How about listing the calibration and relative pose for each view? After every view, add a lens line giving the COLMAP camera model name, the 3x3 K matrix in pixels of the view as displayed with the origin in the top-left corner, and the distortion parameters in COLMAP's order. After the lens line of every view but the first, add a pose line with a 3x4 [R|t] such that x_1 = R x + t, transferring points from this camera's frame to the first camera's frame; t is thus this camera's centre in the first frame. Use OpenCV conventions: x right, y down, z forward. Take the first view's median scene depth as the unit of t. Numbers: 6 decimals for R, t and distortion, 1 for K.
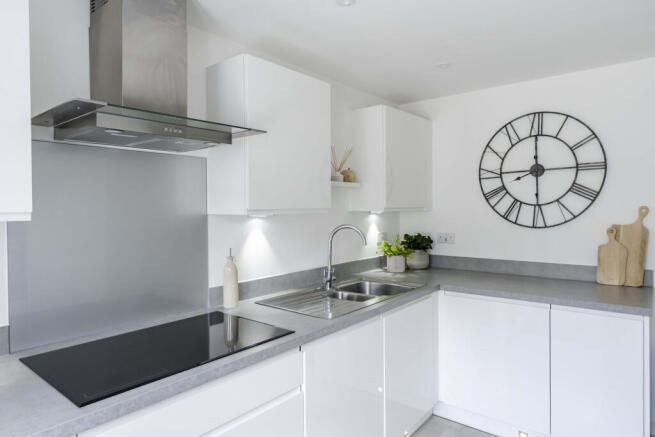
lens RADIAL K [[403.8, 0, 326.1], [0, 403.8, 214.1], [0, 0, 1]] dist [0.000198, -0.001066]
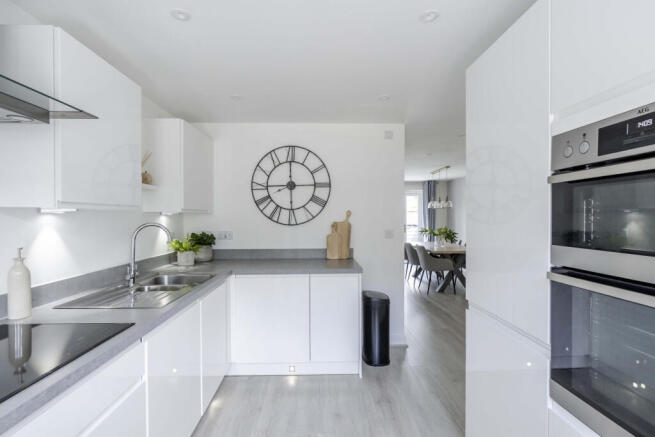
lens RADIAL K [[317.5, 0, 323.2], [0, 317.5, 220.2], [0, 0, 1]] dist [-0.005074, 0.000544]
pose [[0.759066, -0.000155, 0.651014, -0.144581], [0.006972, 0.999945, -0.007890, 0.028316], [-0.650976, 0.010528, 0.759025, 0.061928]]
